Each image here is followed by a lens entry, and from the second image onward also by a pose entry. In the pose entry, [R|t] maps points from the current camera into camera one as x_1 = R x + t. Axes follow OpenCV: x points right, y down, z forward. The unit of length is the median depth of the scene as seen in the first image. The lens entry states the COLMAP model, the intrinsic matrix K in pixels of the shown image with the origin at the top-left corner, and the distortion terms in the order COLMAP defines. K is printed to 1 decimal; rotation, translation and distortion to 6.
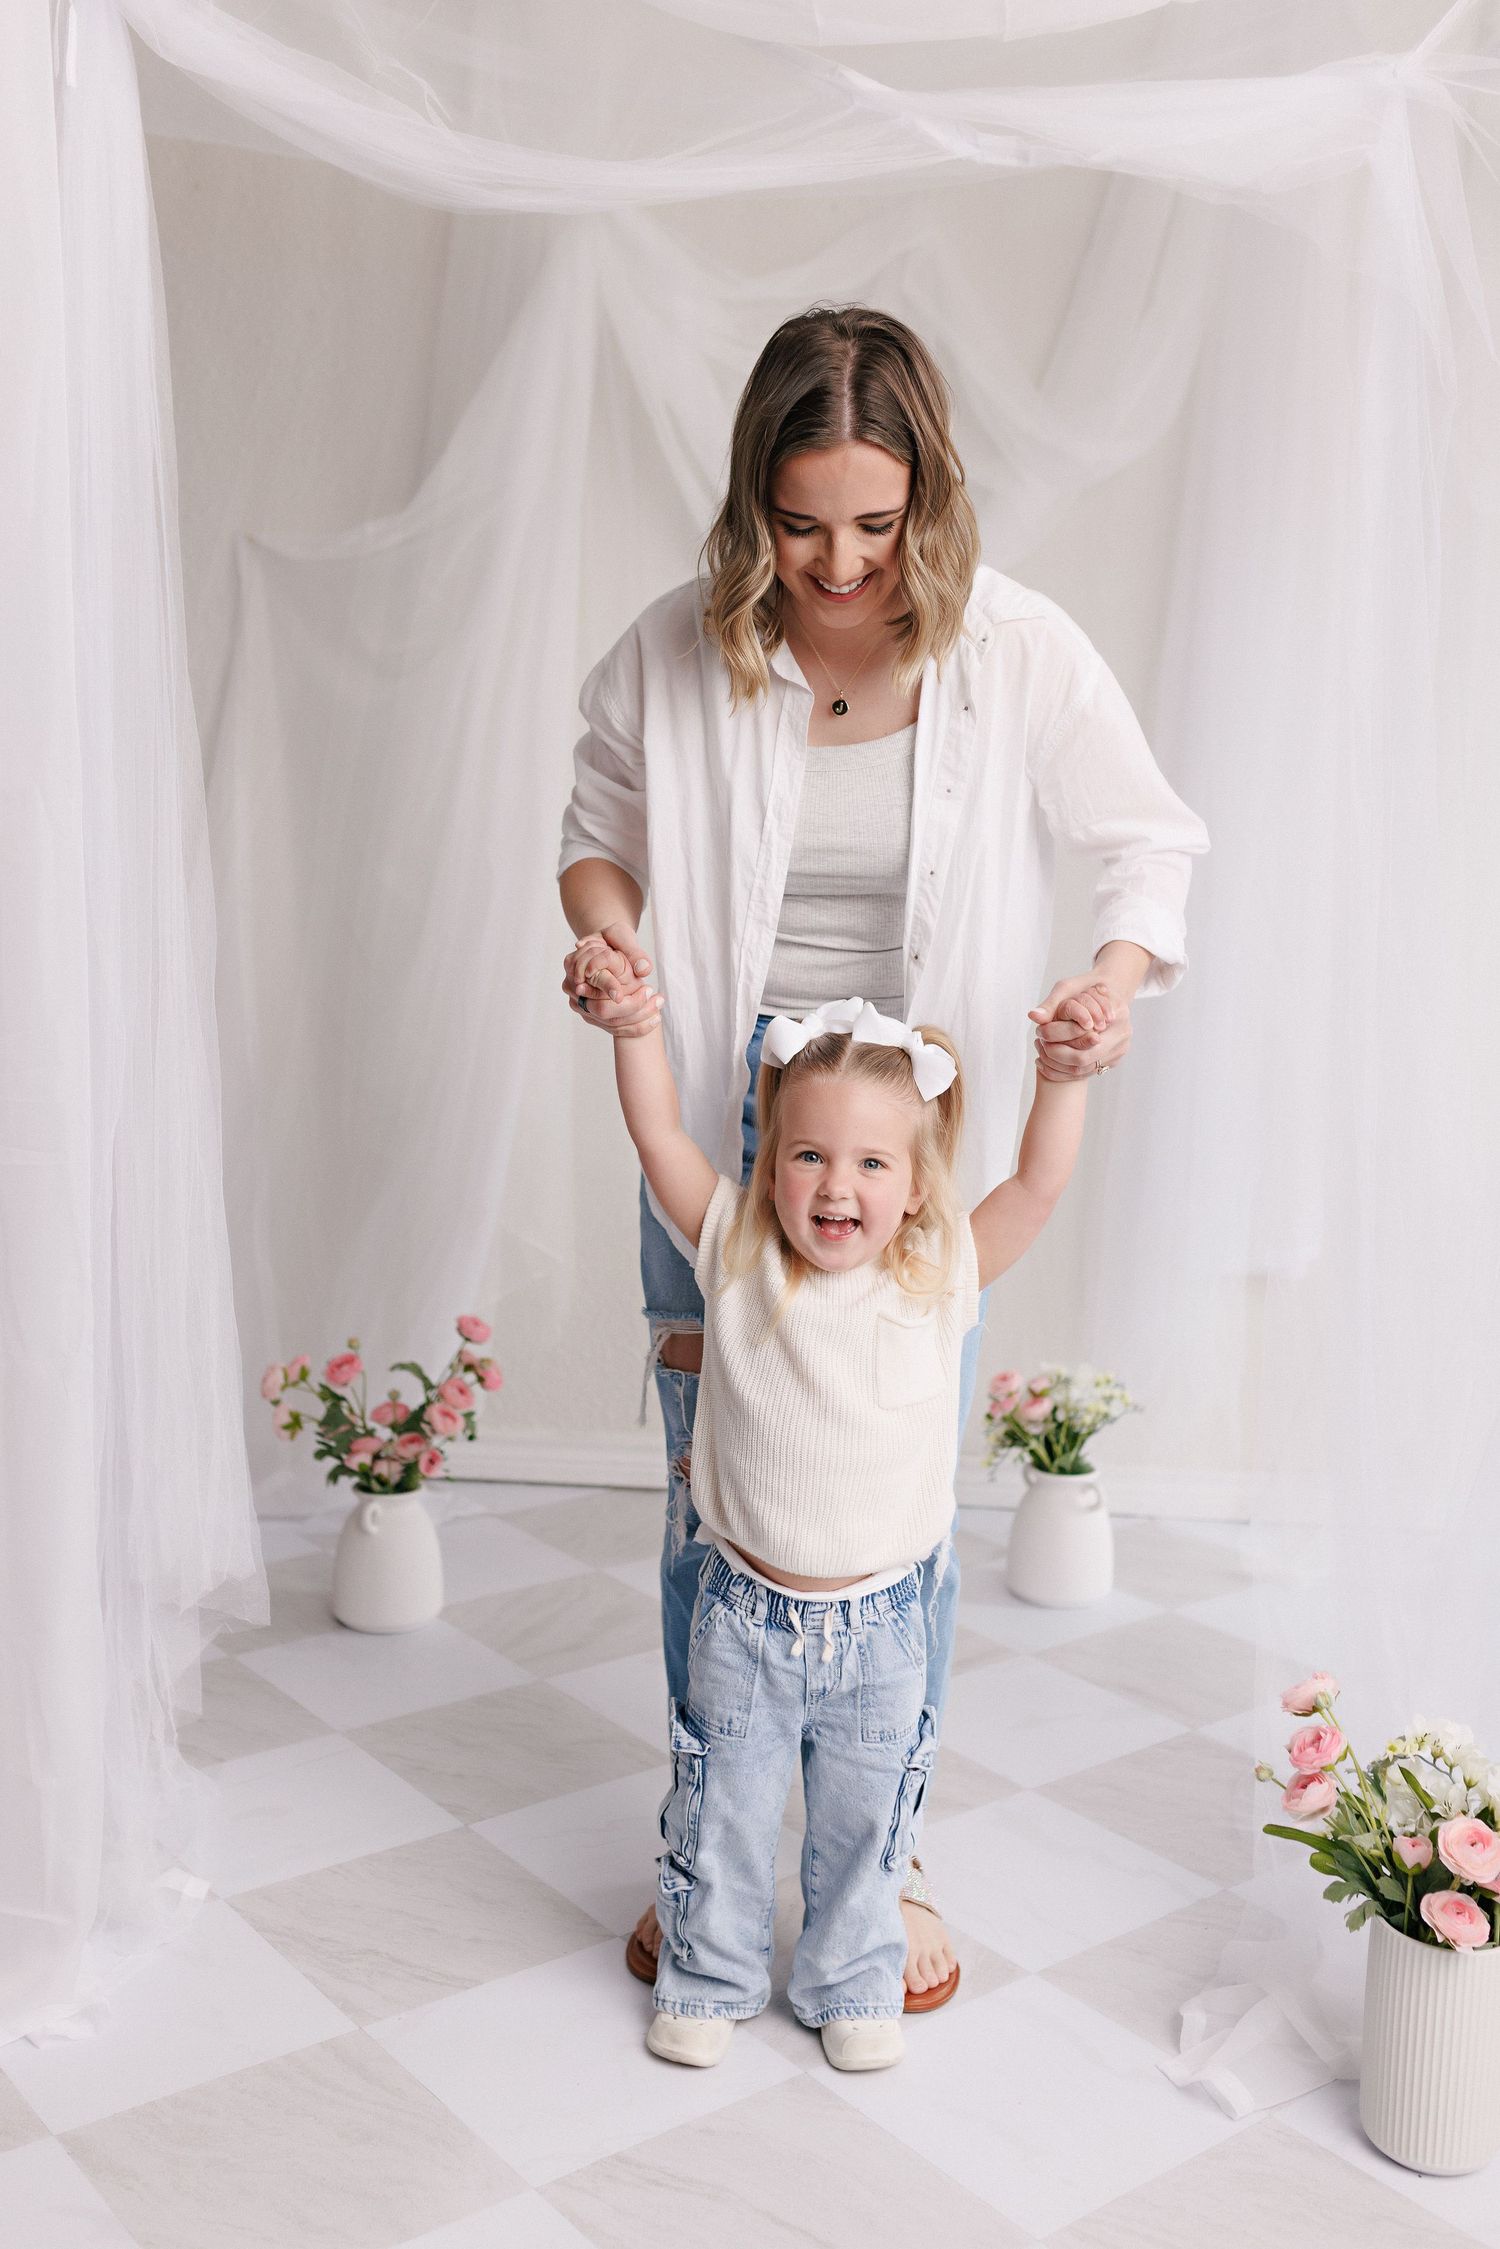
lens RADIAL K [[2305.4, 0, 749.8], [0, 2305.4, 1091.5], [0, 0, 1]] dist [0.000641, 0.007146]
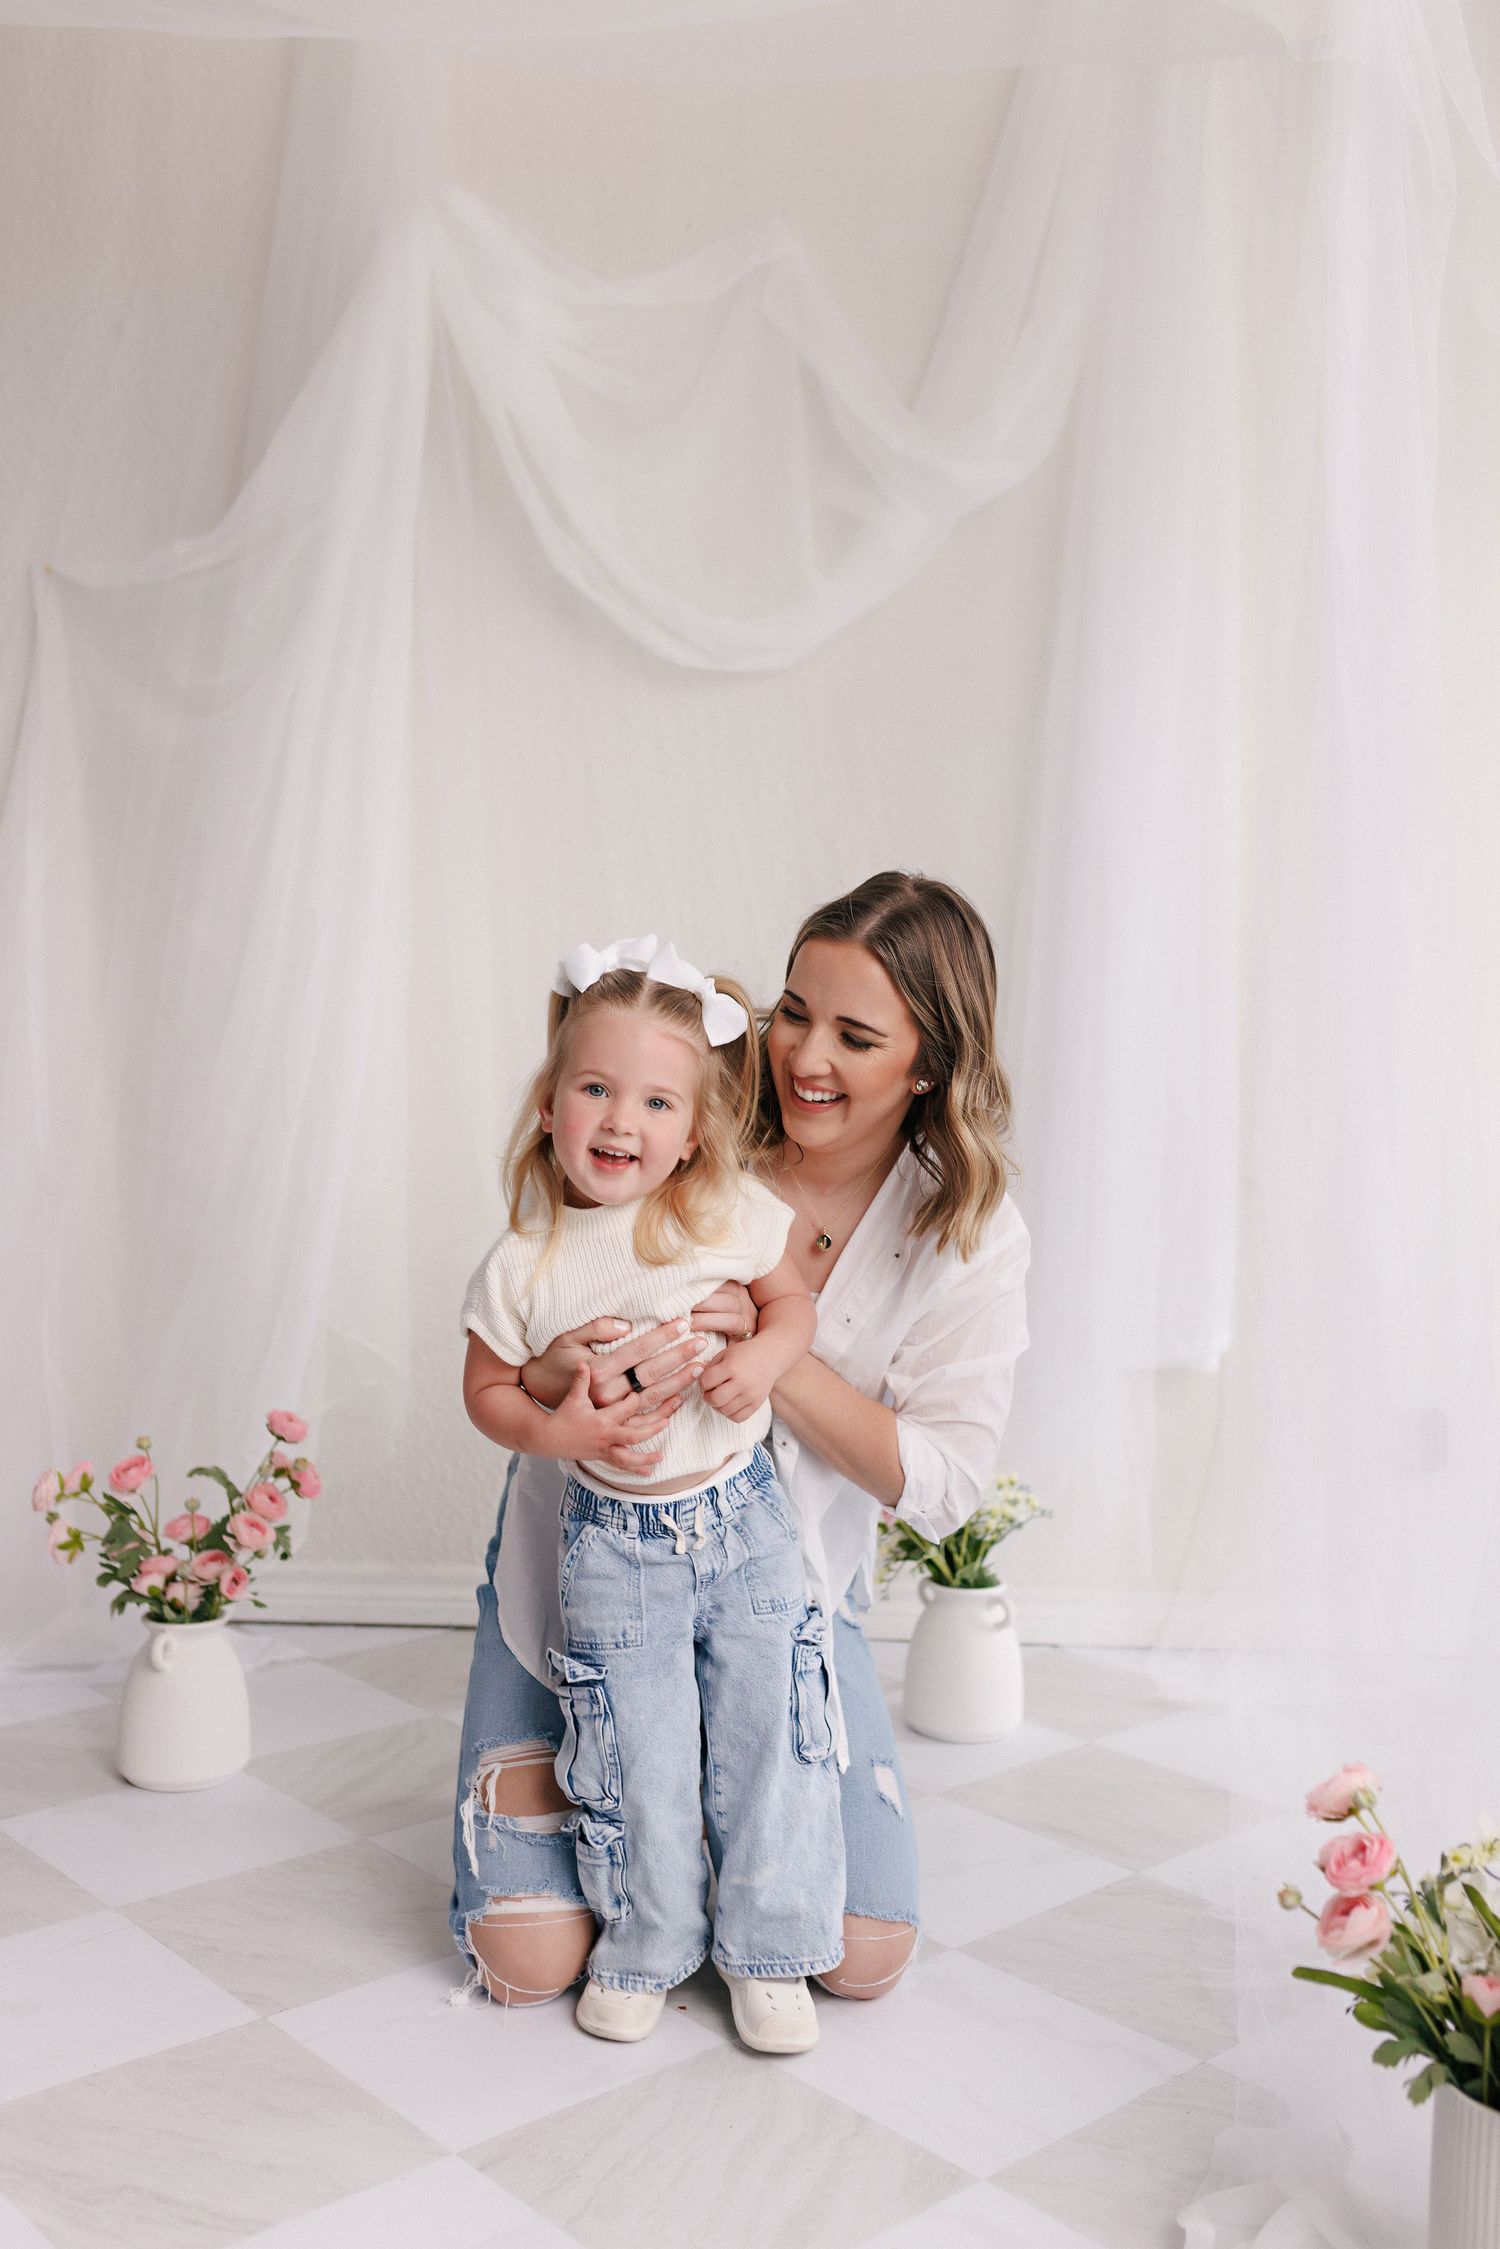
lens RADIAL K [[2171.5, 0, 749.2], [0, 2171.5, 1123.7], [0, 0, 1]] dist [-0.000185, 0.018263]
pose [[0.997365, -0.007823, 0.072120, -0.005658], [0.014155, 0.996046, -0.087707, 0.064636], [-0.071149, 0.088497, 0.993532, 0.175033]]
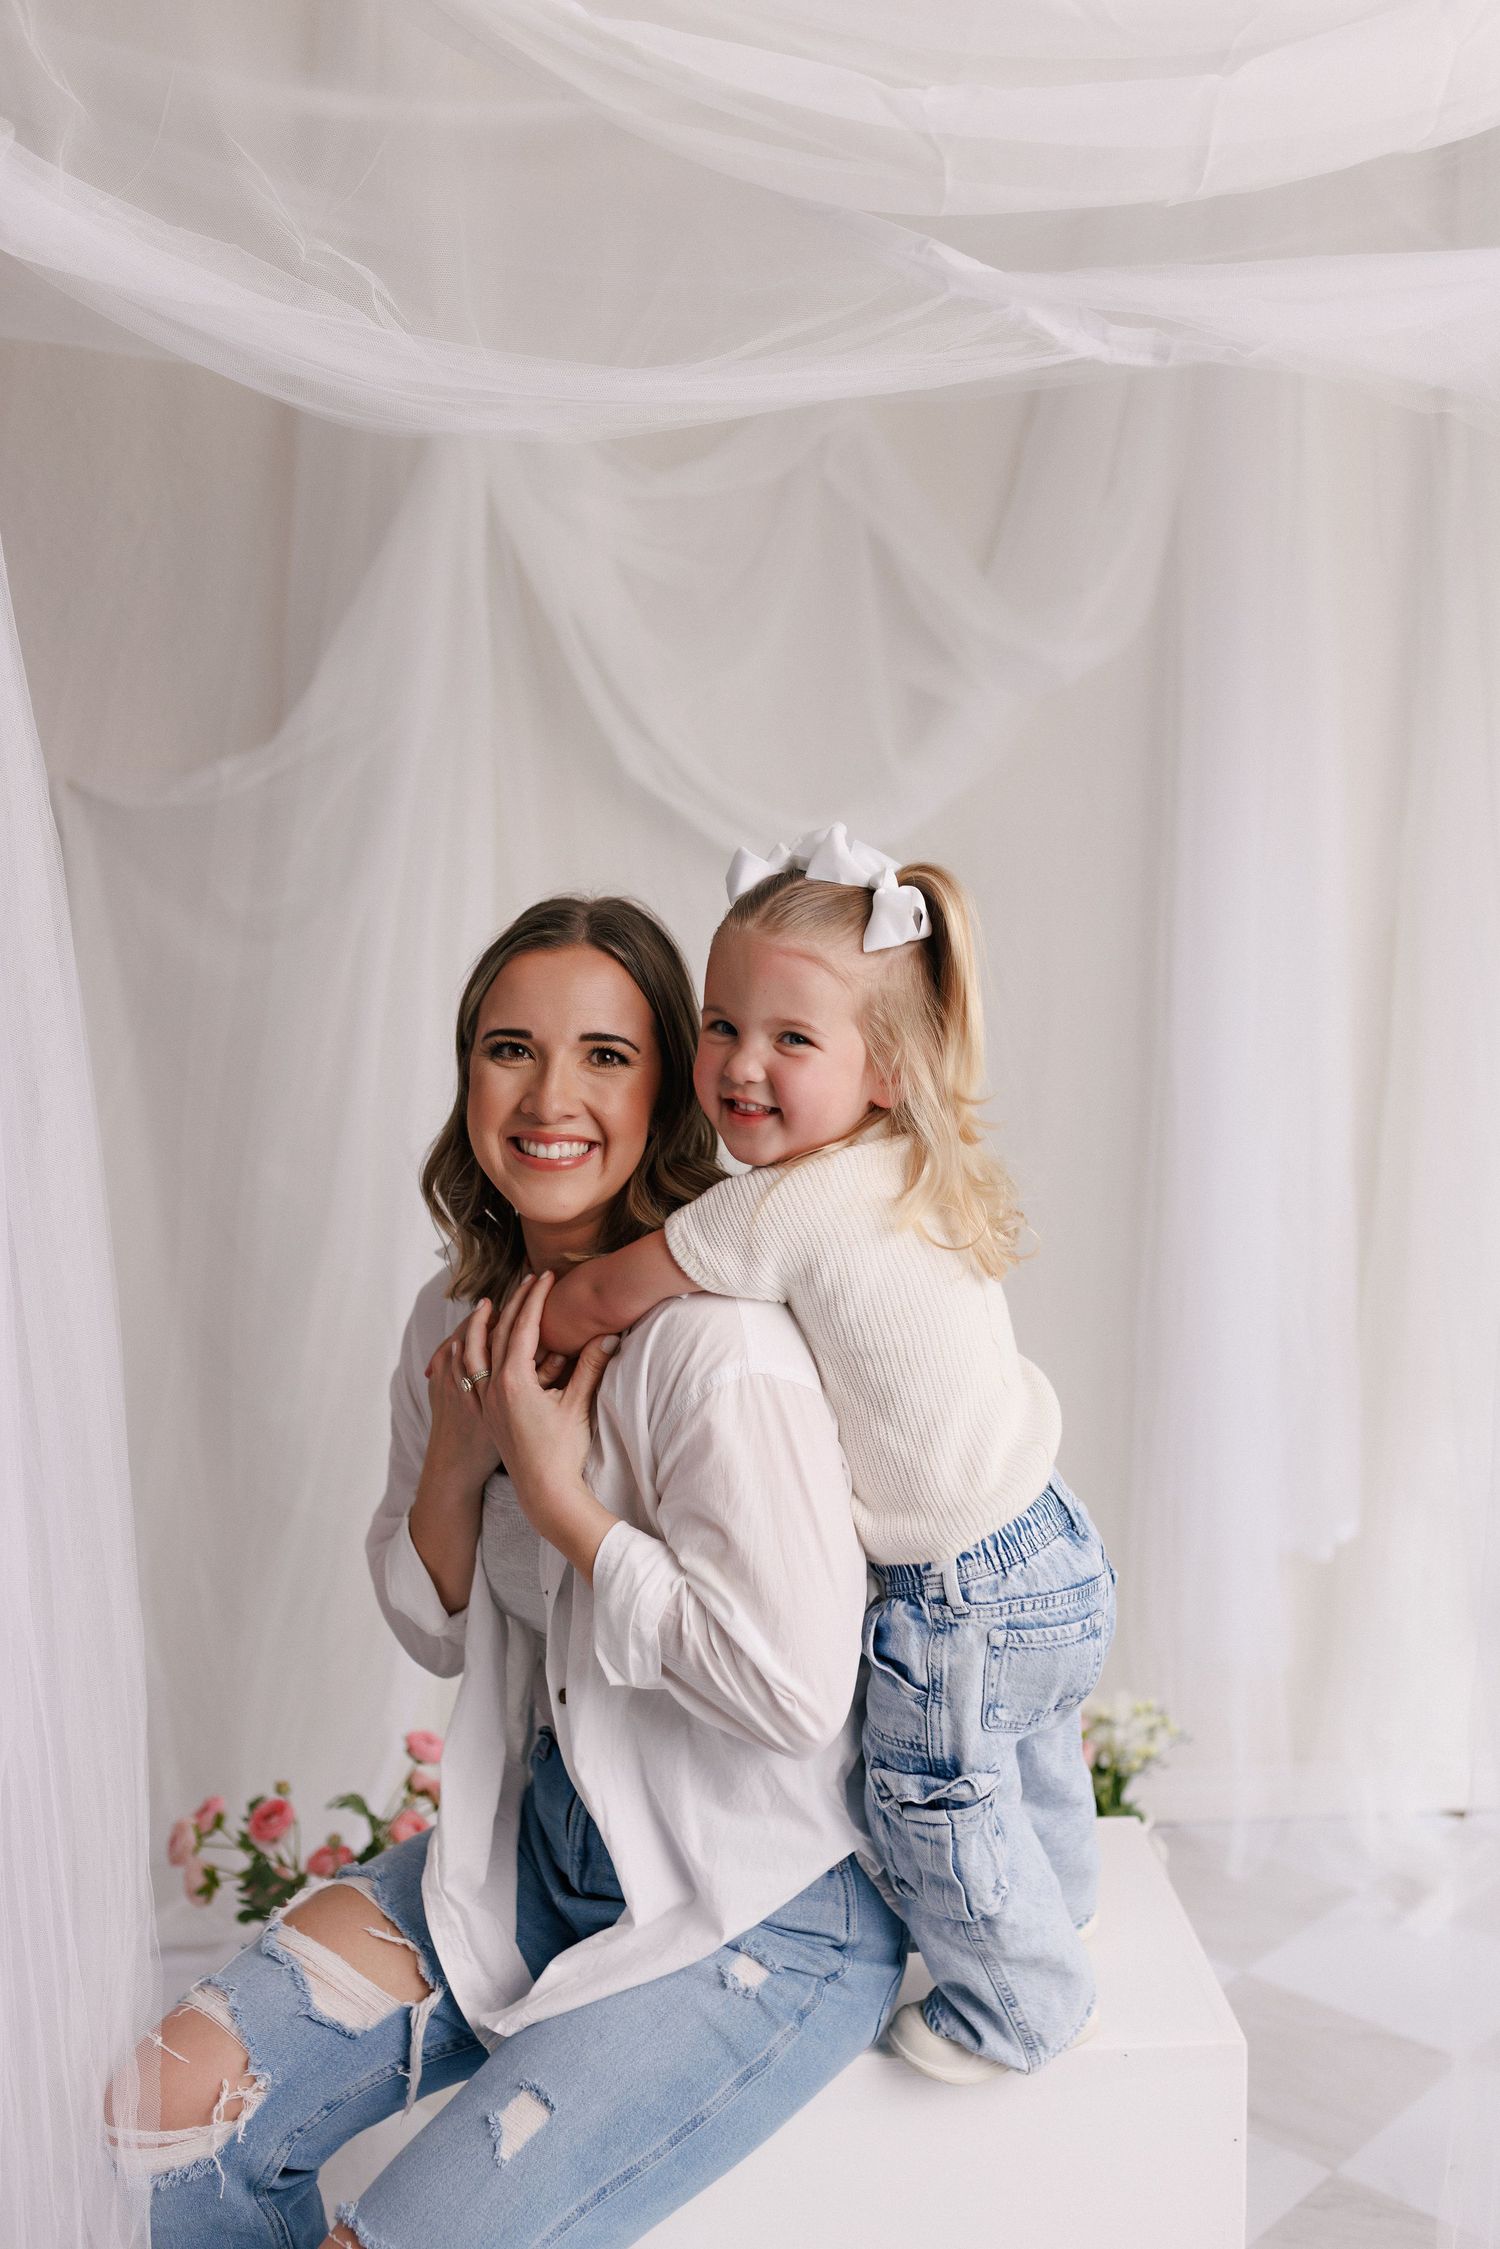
lens RADIAL K [[2185.1, 0, 769.9], [0, 2185.1, 1128.8], [0, 0, 1]] dist [0.007389, 0.003276]
pose [[0.990978, -0.063583, 0.117978, -0.076663], [0.065246, 0.997816, -0.010276, -0.102784], [-0.117067, 0.017881, 0.992963, 0.205449]]
